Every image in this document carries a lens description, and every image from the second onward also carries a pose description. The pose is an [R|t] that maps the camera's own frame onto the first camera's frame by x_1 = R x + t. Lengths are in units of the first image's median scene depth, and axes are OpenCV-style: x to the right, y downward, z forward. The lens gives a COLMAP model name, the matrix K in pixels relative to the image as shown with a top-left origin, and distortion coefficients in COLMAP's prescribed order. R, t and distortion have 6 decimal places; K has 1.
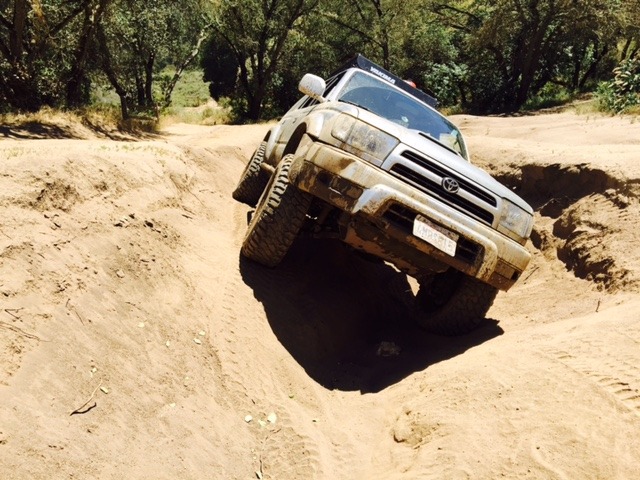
lens RADIAL K [[541.5, 0, 320.0], [0, 541.5, 240.0], [0, 0, 1]] dist [0.056810, 0.000522]
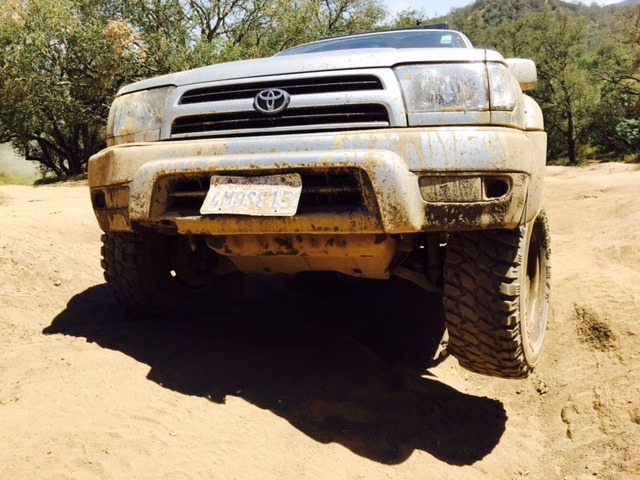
lens RADIAL K [[532.1, 0, 320.0], [0, 532.1, 240.0], [0, 0, 1]] dist [0.097270, -0.135939]
pose [[0.778784, -0.448797, -0.438267, 0.457874], [0.359553, 0.891871, -0.274387, 0.188642], [0.514021, 0.056108, 0.855940, 0.593111]]
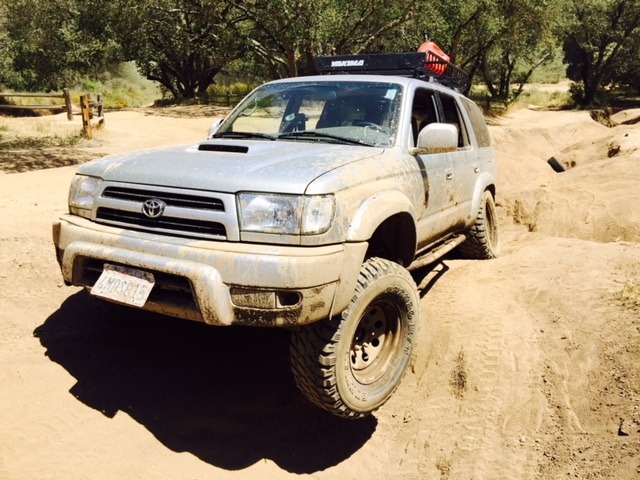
lens RADIAL K [[541.5, 0, 320.0], [0, 541.5, 240.0], [0, 0, 1]] dist [0.056810, 0.000522]
pose [[0.701032, -0.313851, -0.640353, 0.870787], [0.236023, 0.949453, -0.206959, 0.147050], [0.672940, -0.006053, 0.739673, 0.625165]]
